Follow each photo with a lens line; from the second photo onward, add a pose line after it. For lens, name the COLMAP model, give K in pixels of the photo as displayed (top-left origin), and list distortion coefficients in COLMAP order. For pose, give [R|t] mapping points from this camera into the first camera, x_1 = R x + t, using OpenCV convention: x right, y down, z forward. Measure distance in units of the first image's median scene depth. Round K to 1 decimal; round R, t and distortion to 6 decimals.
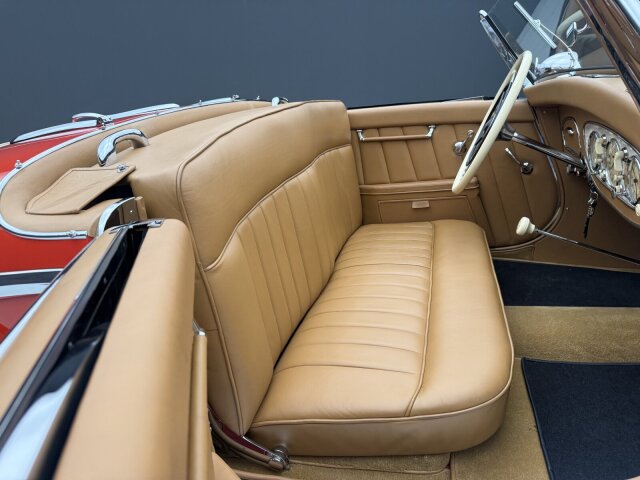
lens RADIAL K [[454.6, 0, 320.0], [0, 454.6, 240.0], [0, 0, 1]] dist [0.082049, -0.157440]
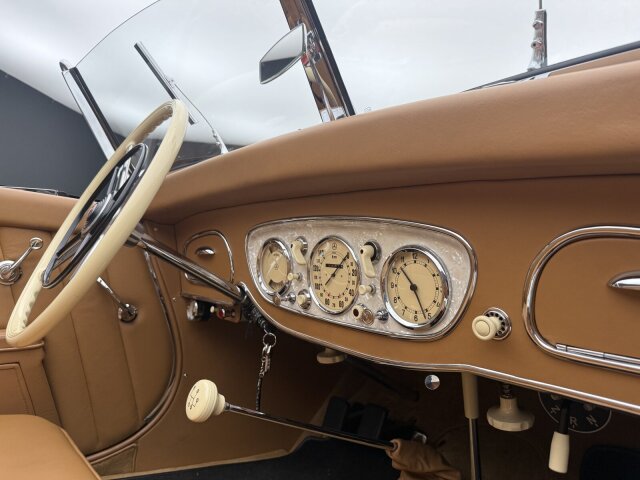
lens RADIAL K [[454.6, 0, 320.0], [0, 454.6, 240.0], [0, 0, 1]] dist [0.082049, -0.157440]
pose [[0.568051, 0.160890, 0.807114, 0.076648], [0.166872, 0.937817, -0.304390, -0.015508], [-0.805898, 0.307594, 0.505879, 0.427237]]
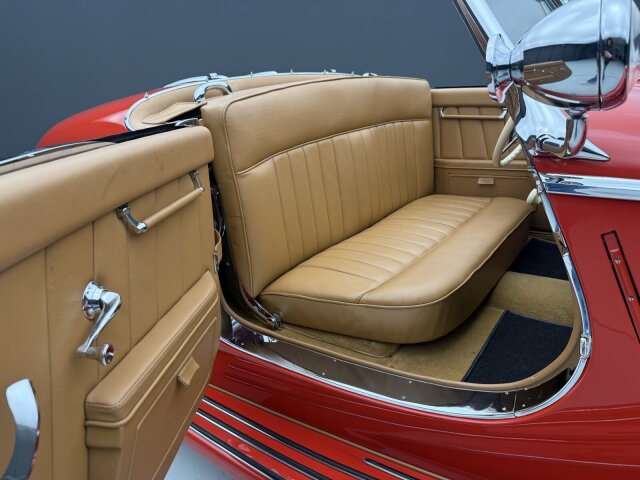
lens RADIAL K [[454.6, 0, 320.0], [0, 454.6, 240.0], [0, 0, 1]] dist [0.082049, -0.157440]
pose [[0.934075, 0.169365, -0.314356, 0.226751], [-0.160567, 0.985553, 0.053877, 0.065851], [0.318939, 0.000150, 0.947775, -0.153604]]
